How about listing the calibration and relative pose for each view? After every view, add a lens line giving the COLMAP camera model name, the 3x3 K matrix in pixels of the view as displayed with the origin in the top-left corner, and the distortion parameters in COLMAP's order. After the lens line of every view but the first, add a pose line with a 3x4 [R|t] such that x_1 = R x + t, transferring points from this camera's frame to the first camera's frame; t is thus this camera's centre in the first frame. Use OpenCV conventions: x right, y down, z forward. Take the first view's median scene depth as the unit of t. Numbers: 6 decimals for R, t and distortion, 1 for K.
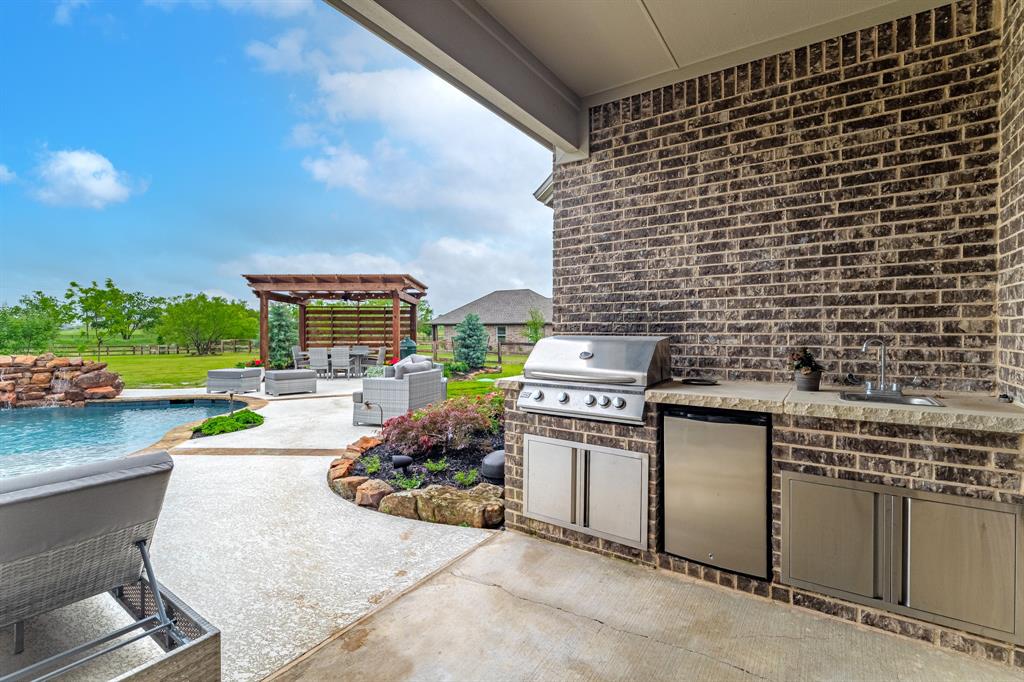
lens RADIAL K [[456.4, 0, 503.0], [0, 456.4, 334.8], [0, 0, 1]] dist [0.000503, -0.003278]
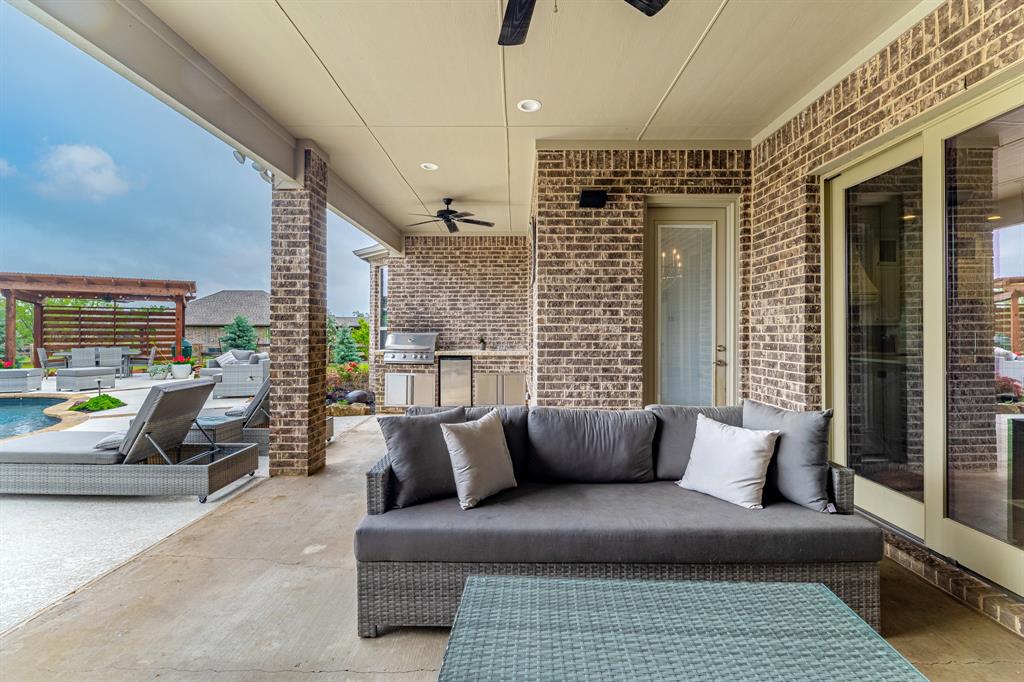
lens RADIAL K [[456.4, 0, 510.1], [0, 456.4, 336.3], [0, 0, 1]] dist [0.000503, -0.003278]
pose [[0.823191, -0.002317, 0.567760, -0.825697], [0.003767, 0.999992, -0.001380, 0.028151], [-0.567752, 0.003275, 0.823193, -1.457730]]
